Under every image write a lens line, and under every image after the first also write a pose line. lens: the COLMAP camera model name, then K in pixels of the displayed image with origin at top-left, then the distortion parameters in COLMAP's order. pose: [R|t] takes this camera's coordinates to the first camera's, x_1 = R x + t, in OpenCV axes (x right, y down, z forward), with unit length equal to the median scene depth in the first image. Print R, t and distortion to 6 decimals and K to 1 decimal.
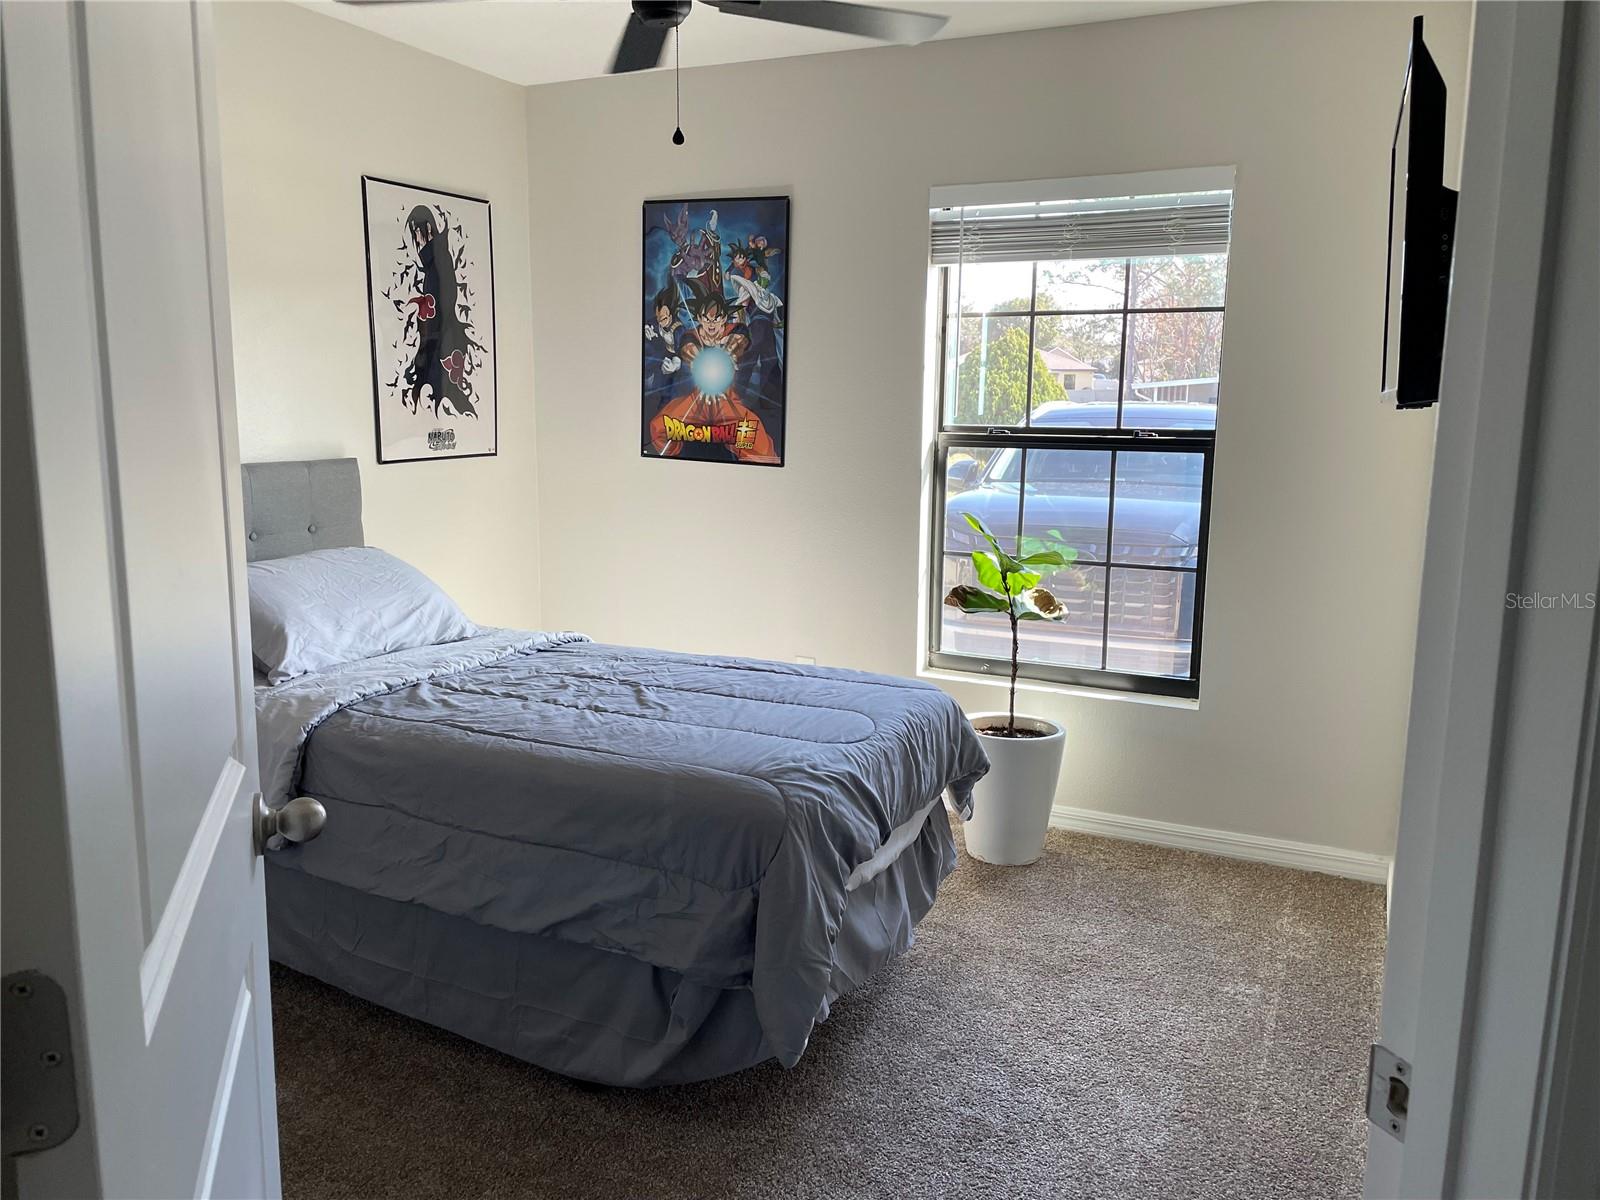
lens RADIAL K [[1217.6, 0, 802.5], [0, 1217.6, 604.0], [0, 0, 1]] dist [0.024004, -0.009392]
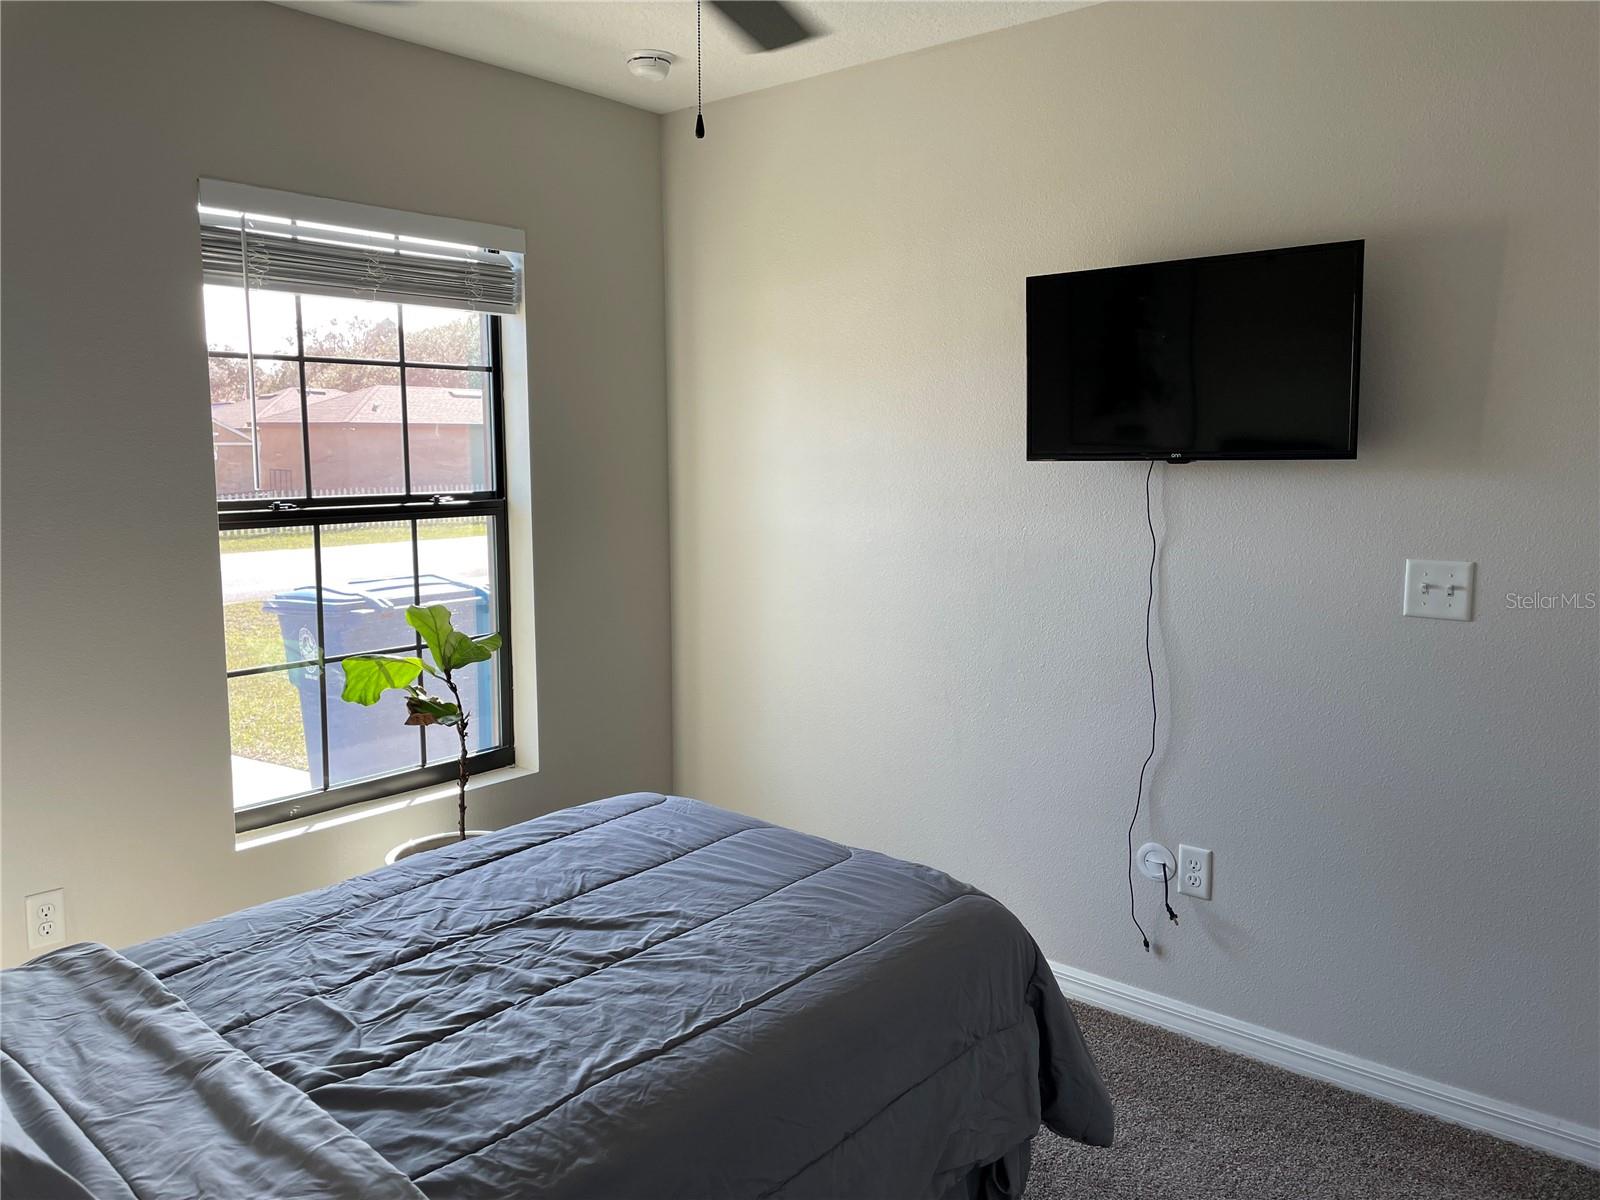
lens RADIAL K [[1217.6, 0, 800.8], [0, 1217.6, 591.3], [0, 0, 1]] dist [0.024004, -0.009392]
pose [[0.238085, -0.128389, 0.962721, -0.555448], [0.166677, 0.981920, 0.089729, -0.110023], [-0.956836, 0.139100, 0.255180, 0.524650]]
